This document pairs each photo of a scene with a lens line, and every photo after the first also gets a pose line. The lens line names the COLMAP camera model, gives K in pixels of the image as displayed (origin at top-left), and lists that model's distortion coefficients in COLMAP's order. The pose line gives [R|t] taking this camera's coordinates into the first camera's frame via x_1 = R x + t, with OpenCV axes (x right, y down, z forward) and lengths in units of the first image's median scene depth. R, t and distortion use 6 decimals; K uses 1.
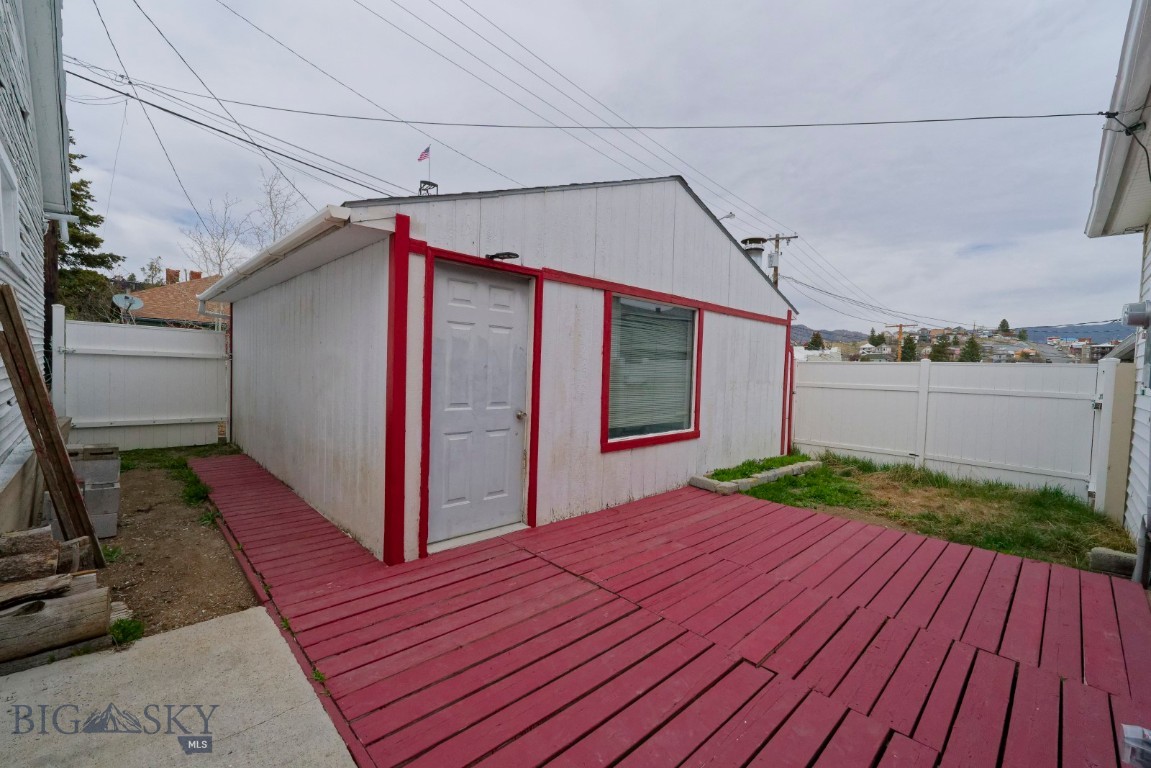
lens RADIAL K [[478.6, 0, 529.0], [0, 478.6, 380.4], [0, 0, 1]] dist [-0.001495, 0.000736]
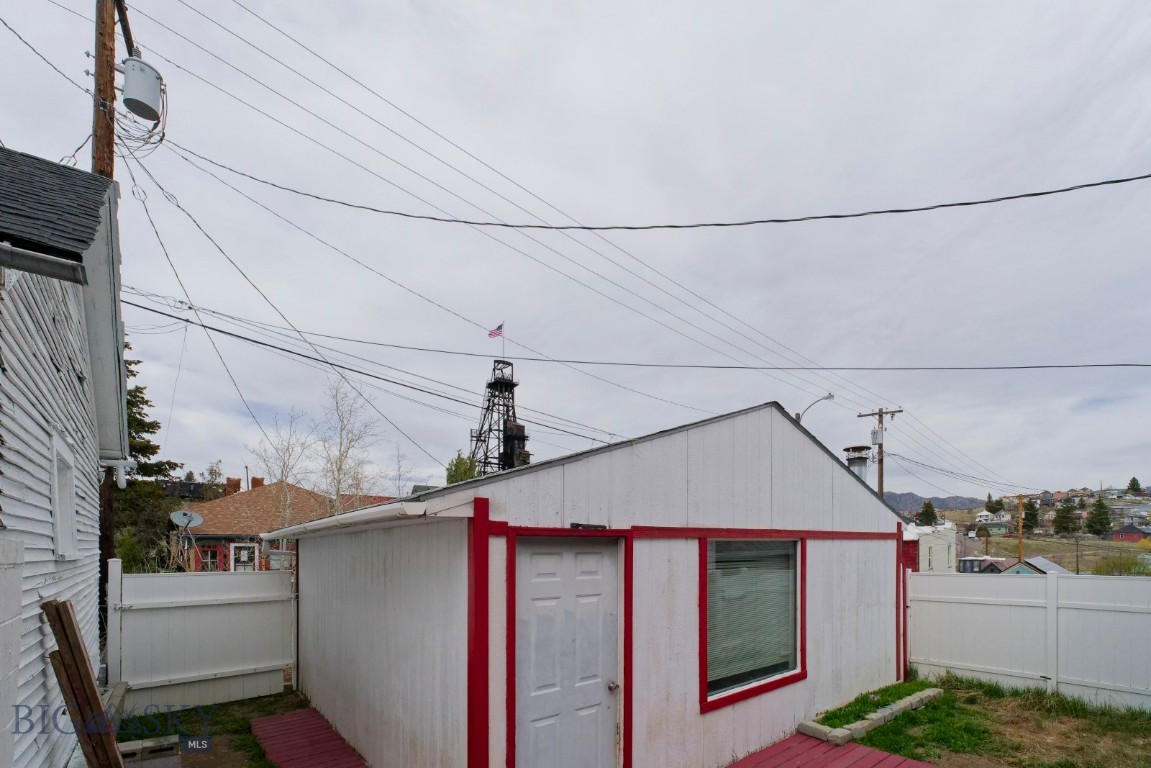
lens RADIAL K [[517.5, 0, 597.8], [0, 517.5, 359.2], [0, 0, 1]] dist [-0.000174, 0.000825]
pose [[0.999556, -0.026781, -0.013065, -0.013581], [0.026328, 0.999084, -0.033730, -0.464069], [0.013956, 0.033371, 0.999346, -0.012488]]
